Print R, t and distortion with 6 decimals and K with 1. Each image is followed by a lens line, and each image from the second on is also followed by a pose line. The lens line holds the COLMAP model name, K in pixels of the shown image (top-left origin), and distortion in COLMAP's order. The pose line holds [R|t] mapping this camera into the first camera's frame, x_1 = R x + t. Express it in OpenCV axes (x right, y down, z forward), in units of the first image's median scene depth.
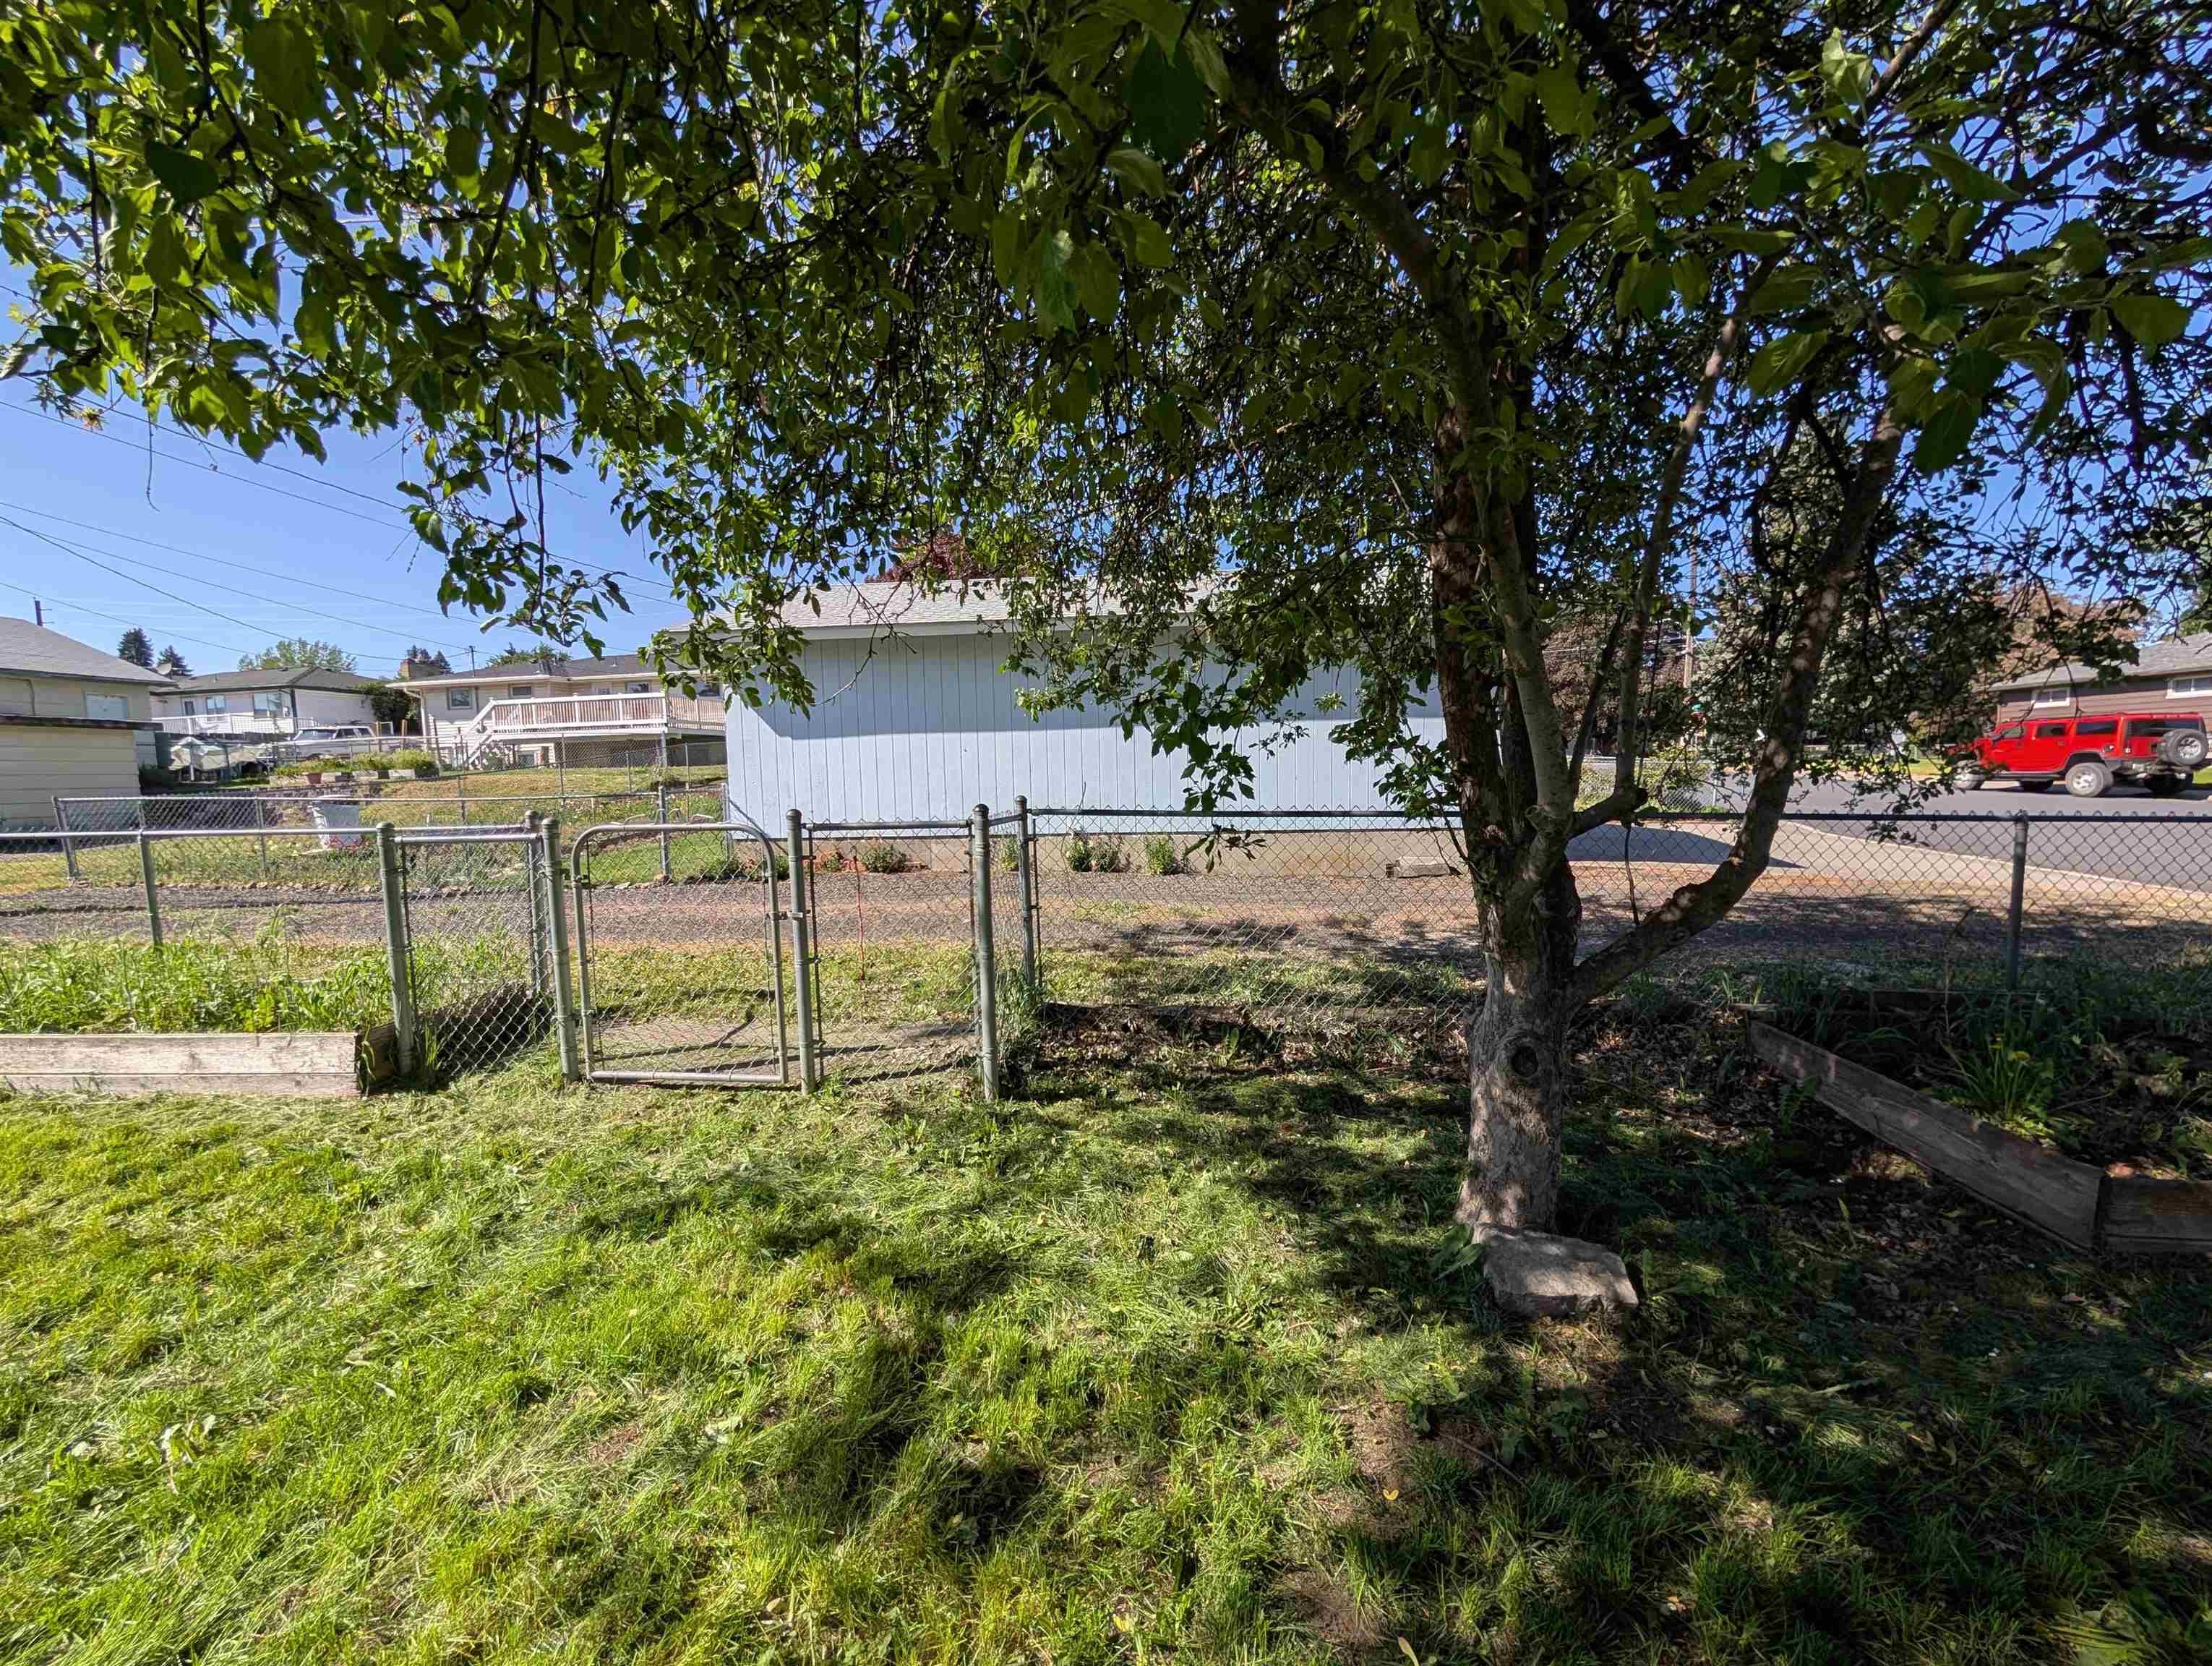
lens RADIAL K [[830.0, 0, 1099.4], [0, 830.0, 838.6], [0, 0, 1]] dist [-0.001280, 0.000130]
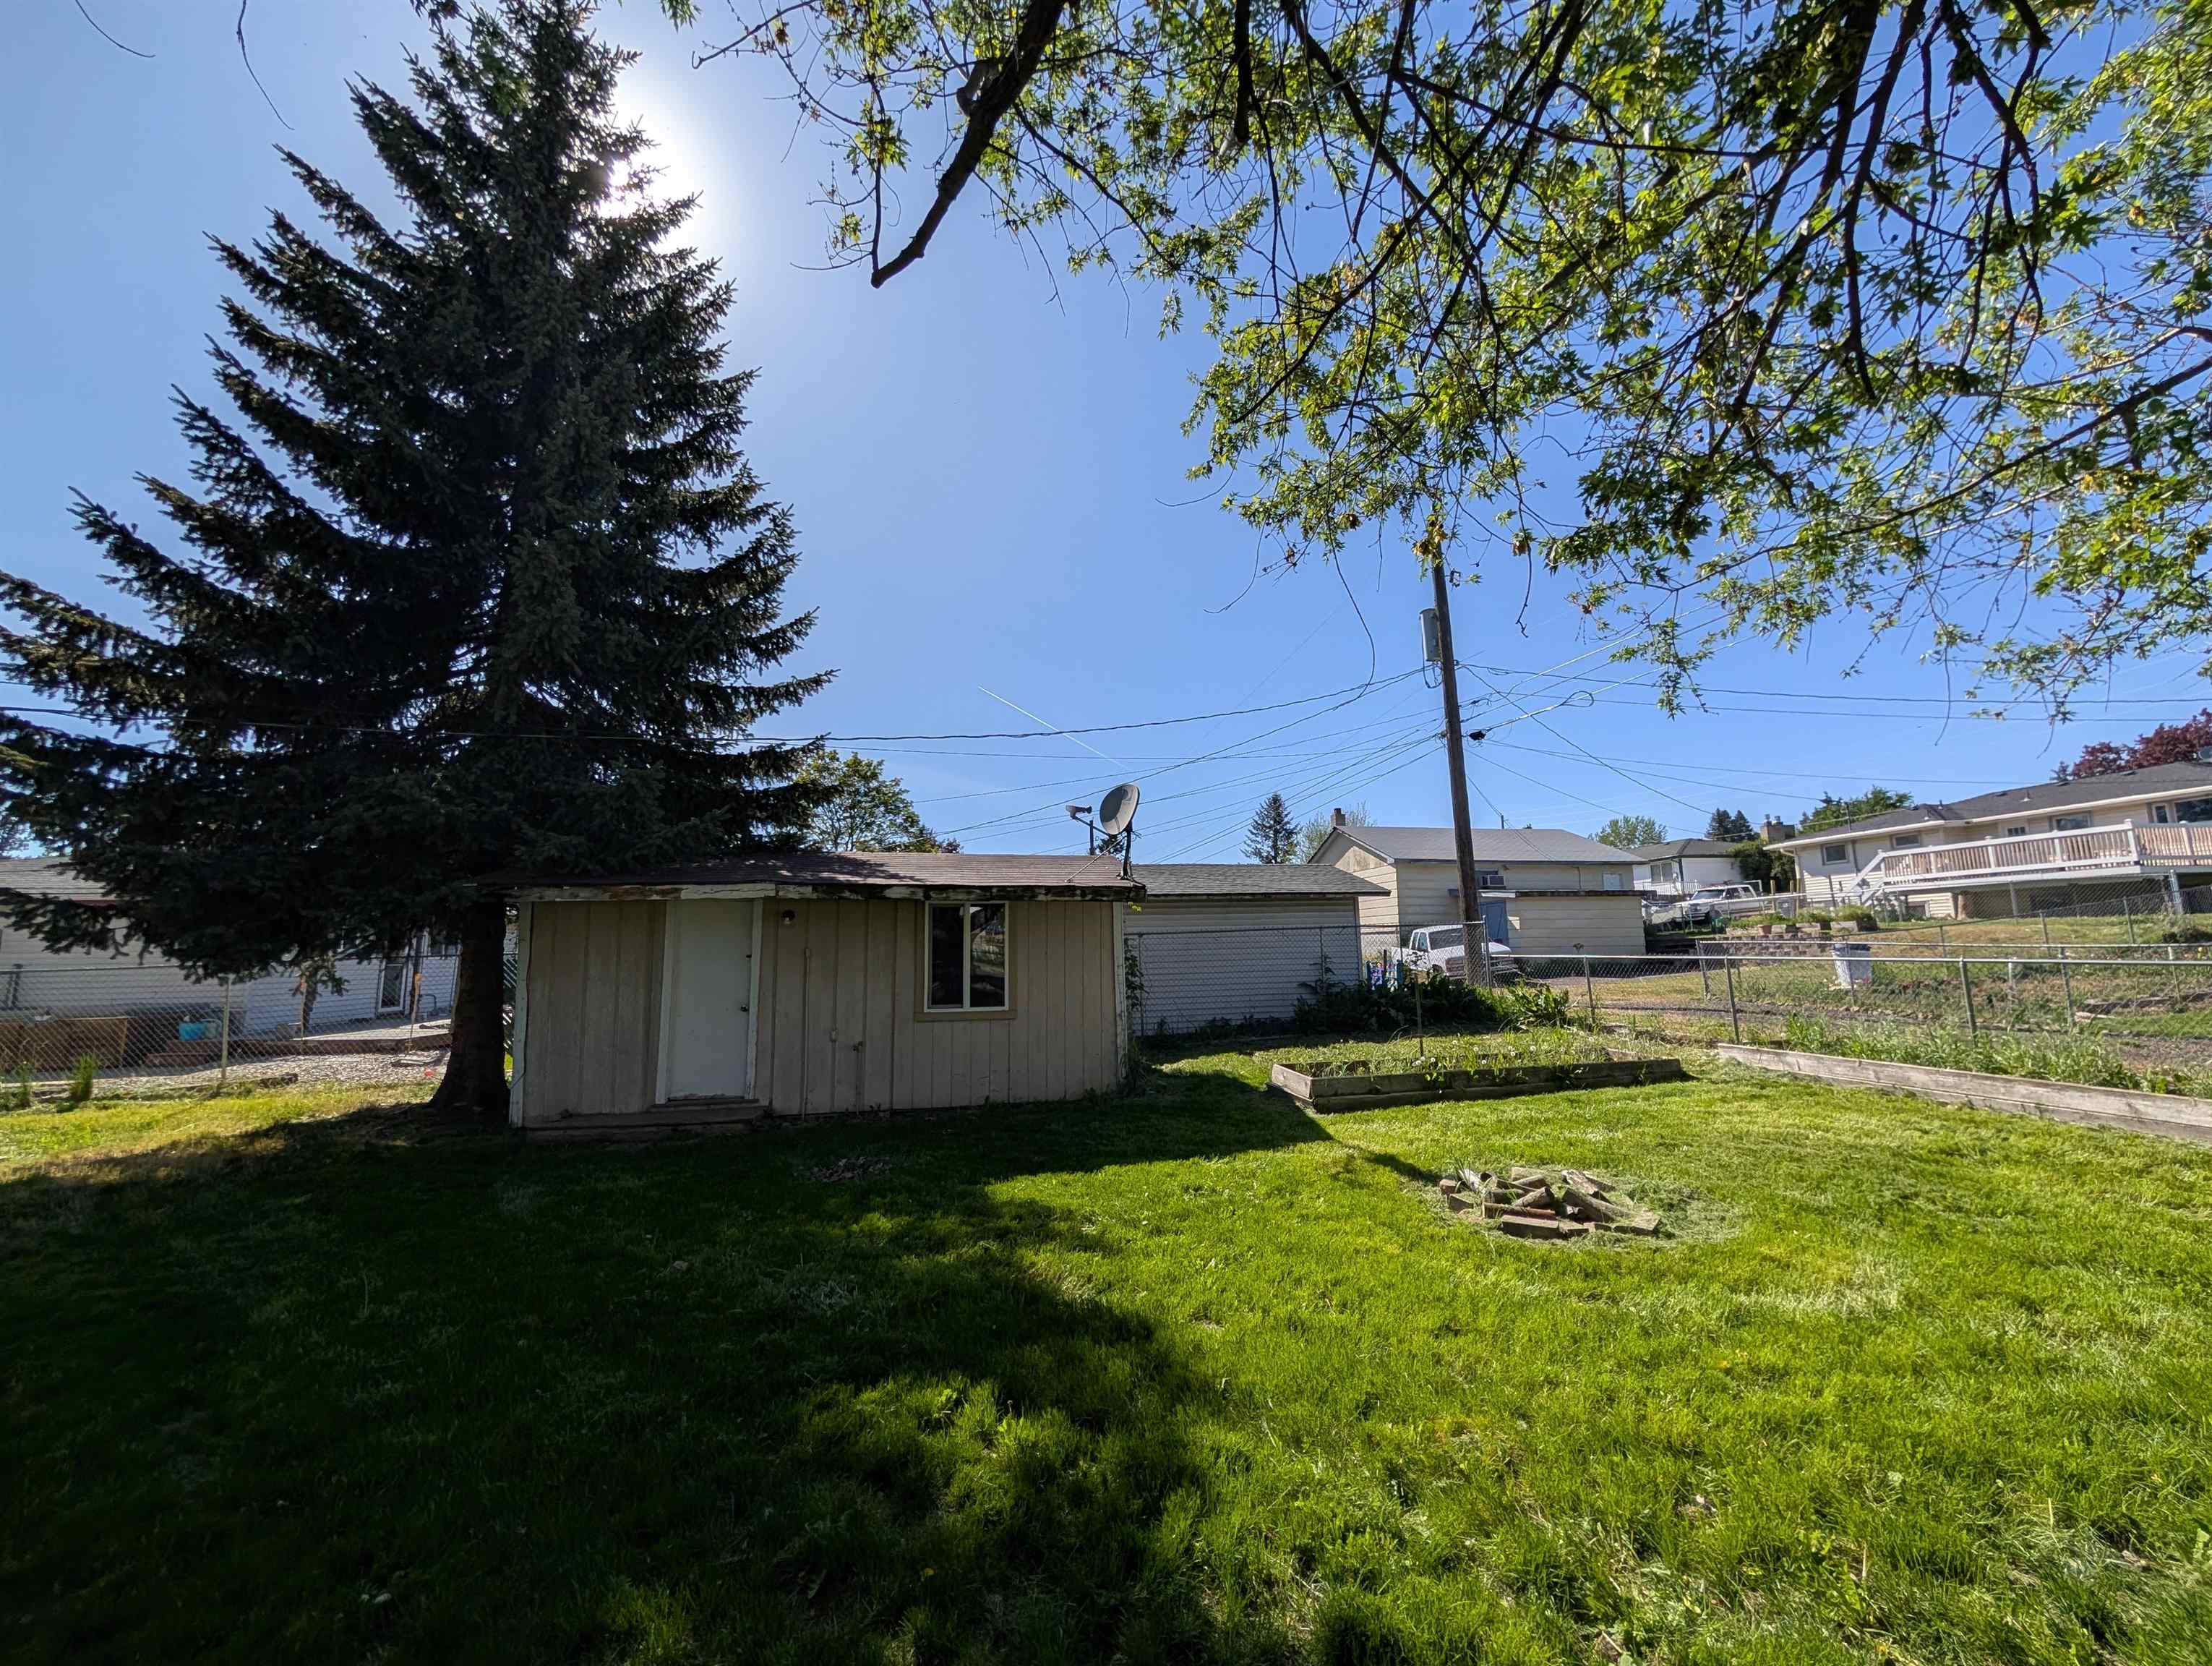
lens RADIAL K [[829.7, 0, 1108.9], [0, 829.7, 841.1], [0, 0, 1]] dist [-0.001382, 0.000294]
pose [[0.260295, -0.106043, -0.959688, -0.061229], [-0.069562, 0.989308, -0.128183, 0.102315], [0.963020, 0.100124, 0.250135, -1.176159]]
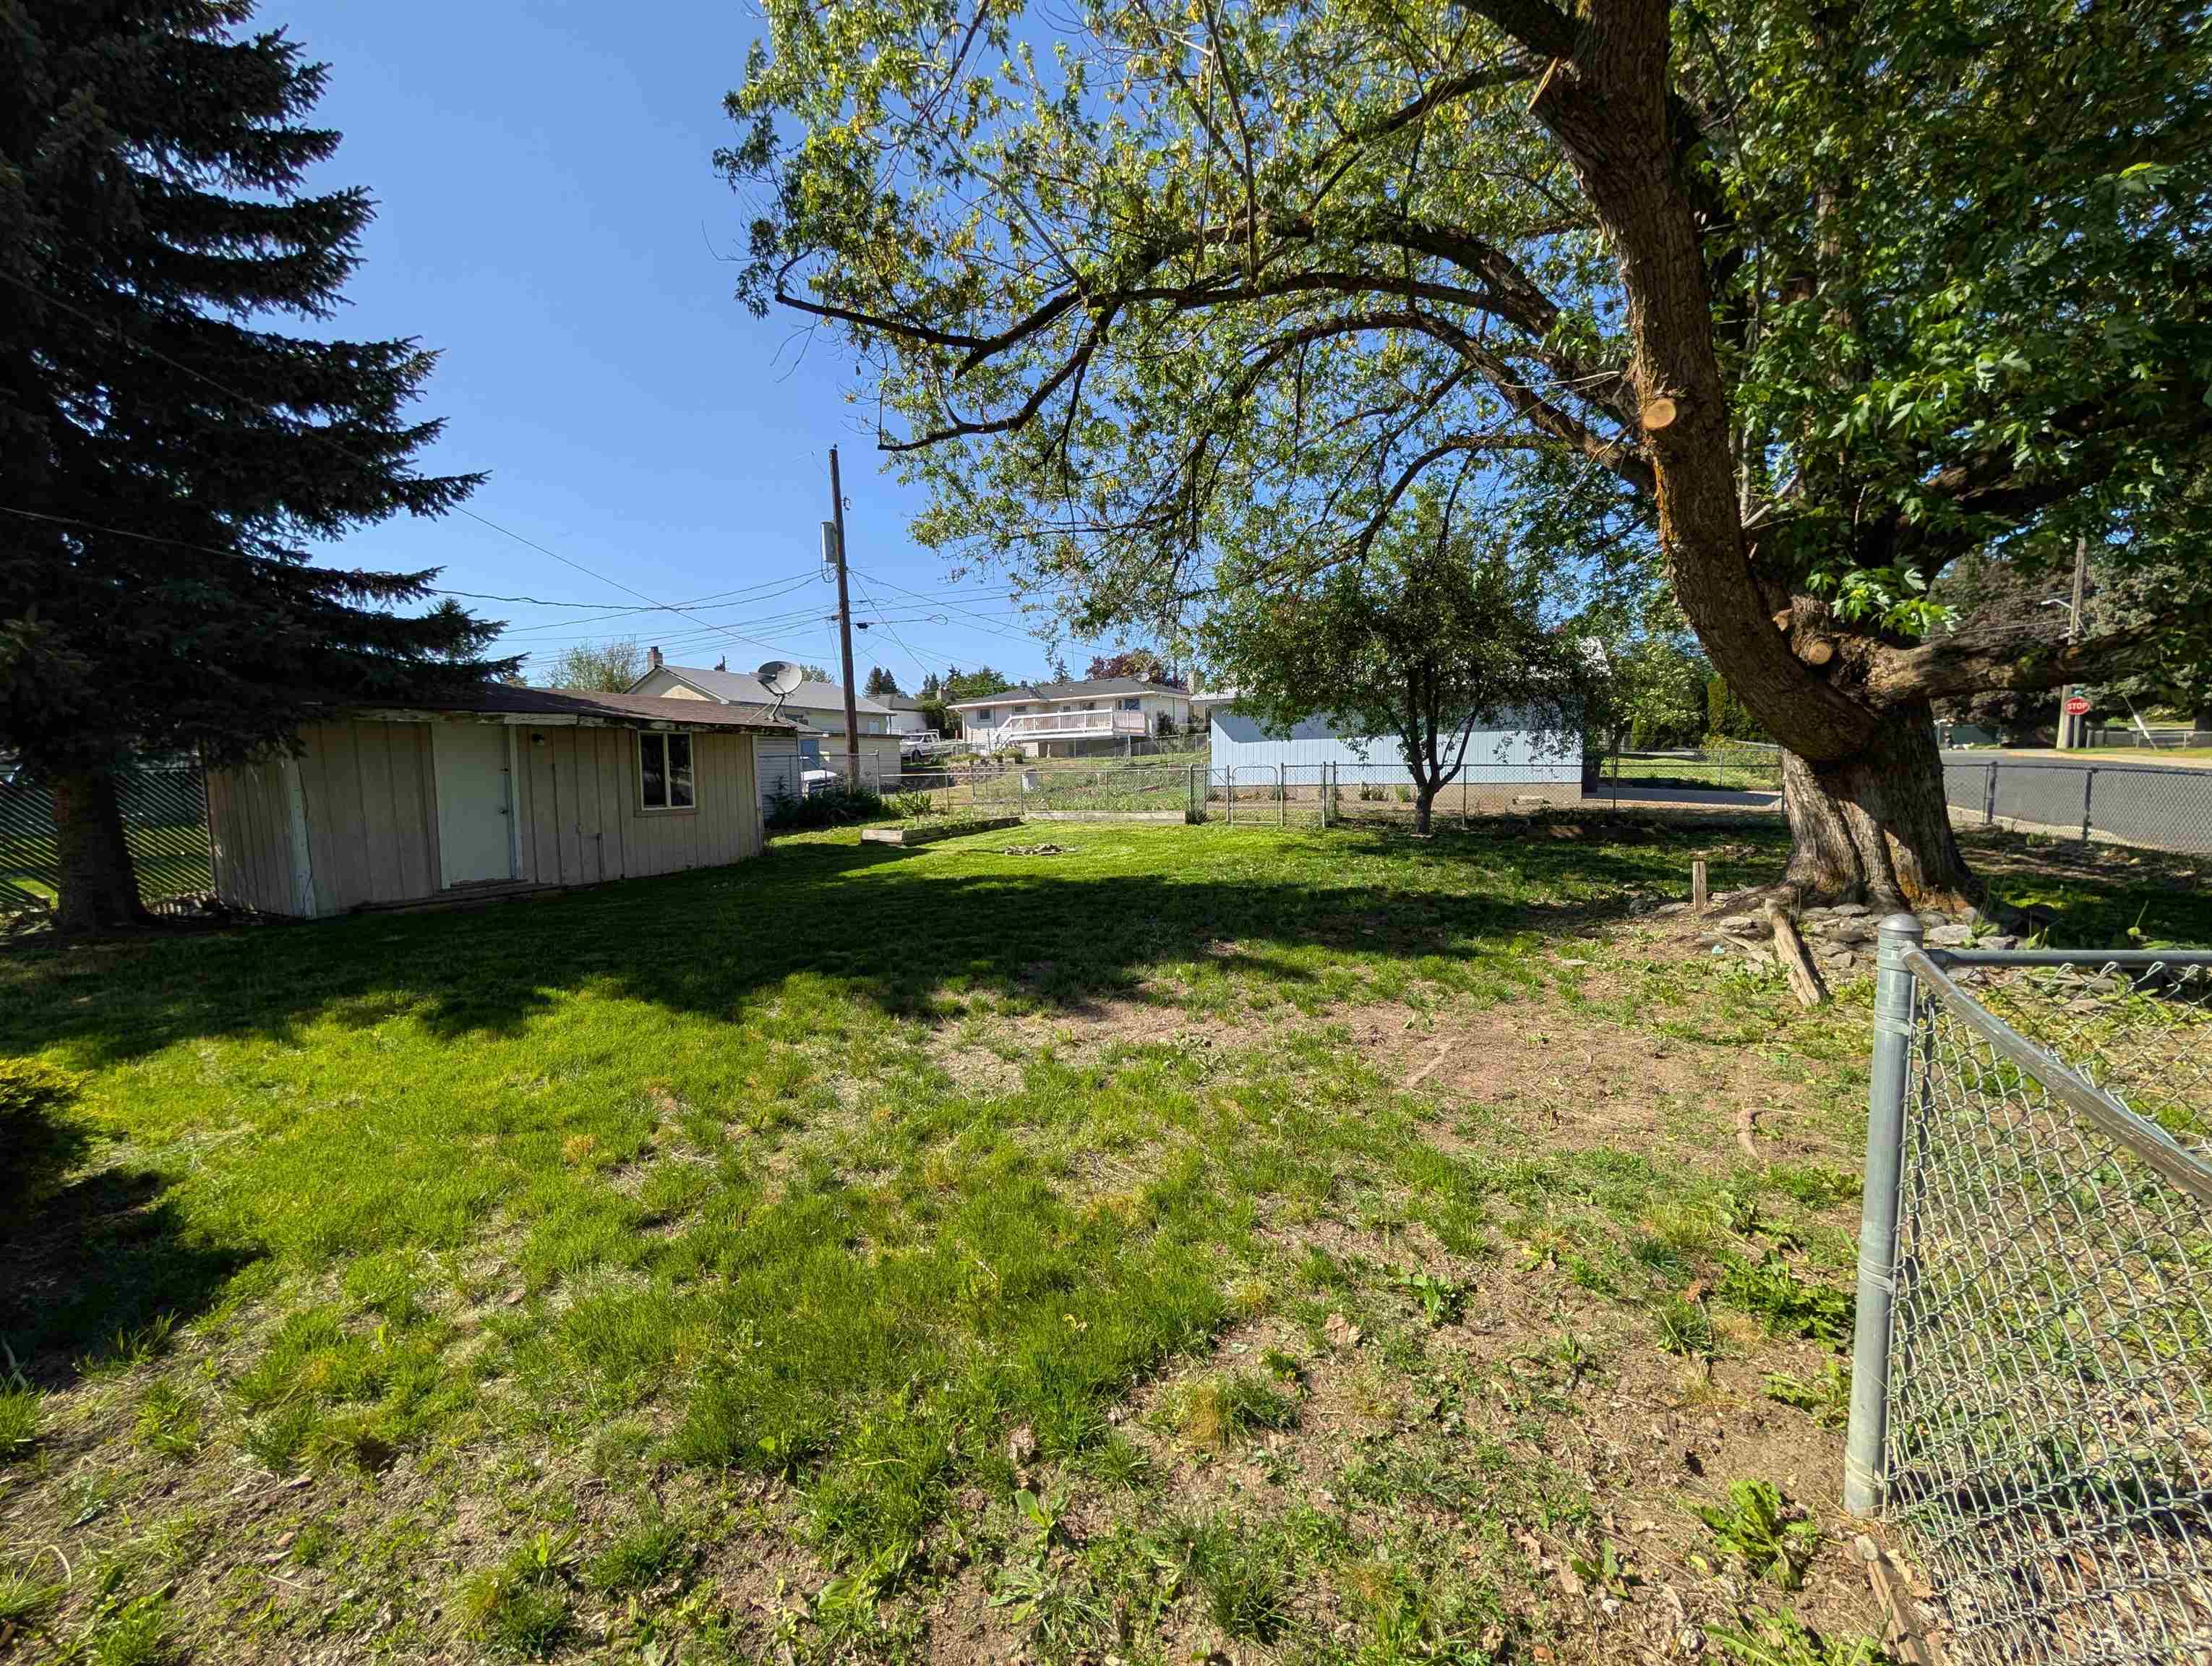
lens RADIAL K [[830.0, 0, 1099.4], [0, 830.0, 838.6], [0, 0, 1]] dist [-0.001280, 0.000130]
pose [[0.924525, 0.033672, -0.379631, 0.411075], [-0.029958, 0.999428, 0.015687, 0.313719], [0.379942, -0.003130, 0.925005, -3.302501]]
